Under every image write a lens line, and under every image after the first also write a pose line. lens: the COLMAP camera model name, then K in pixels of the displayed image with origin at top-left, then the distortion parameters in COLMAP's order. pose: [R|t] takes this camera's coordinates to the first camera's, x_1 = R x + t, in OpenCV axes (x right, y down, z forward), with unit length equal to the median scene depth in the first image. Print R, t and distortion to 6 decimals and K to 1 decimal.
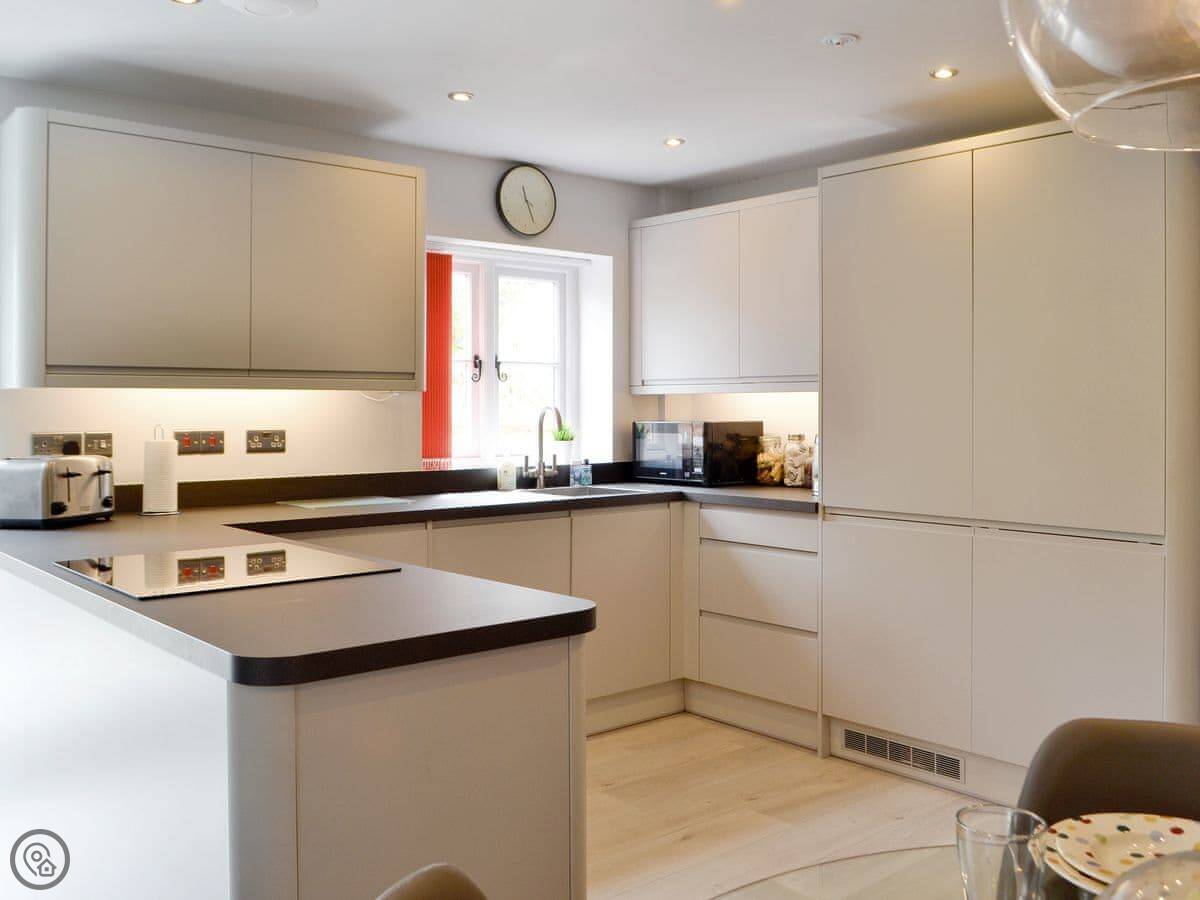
lens RADIAL K [[1106.1, 0, 598.7], [0, 1106.1, 395.5], [0, 0, 1]] dist [-0.008765, -0.000820]
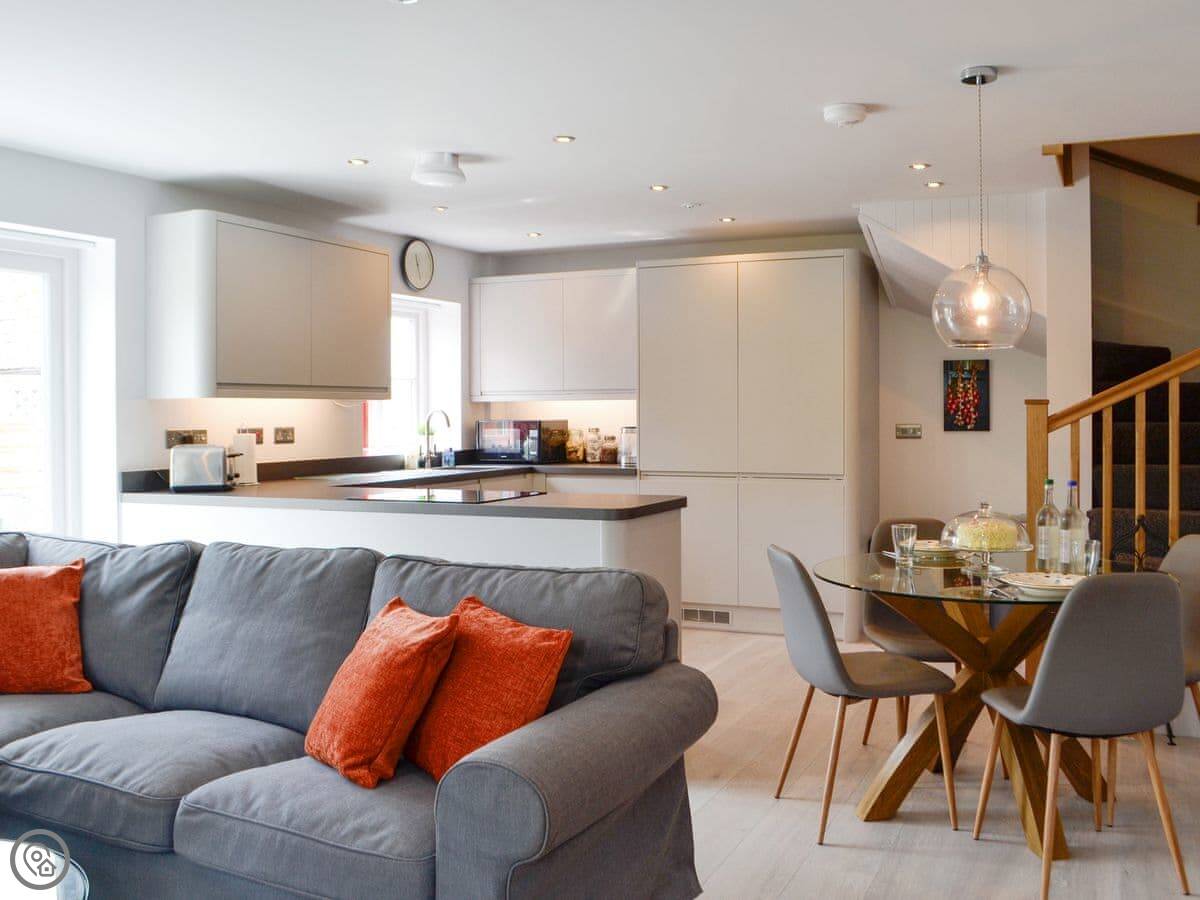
lens RADIAL K [[1106.1, 0, 598.7], [0, 1106.1, 395.5], [0, 0, 1]] dist [-0.008765, -0.000820]
pose [[0.918175, 0.000450, 0.396176, -0.415907], [0.001999, 0.999981, -0.005768, -0.000530], [-0.396171, 0.006088, 0.918157, -0.389697]]
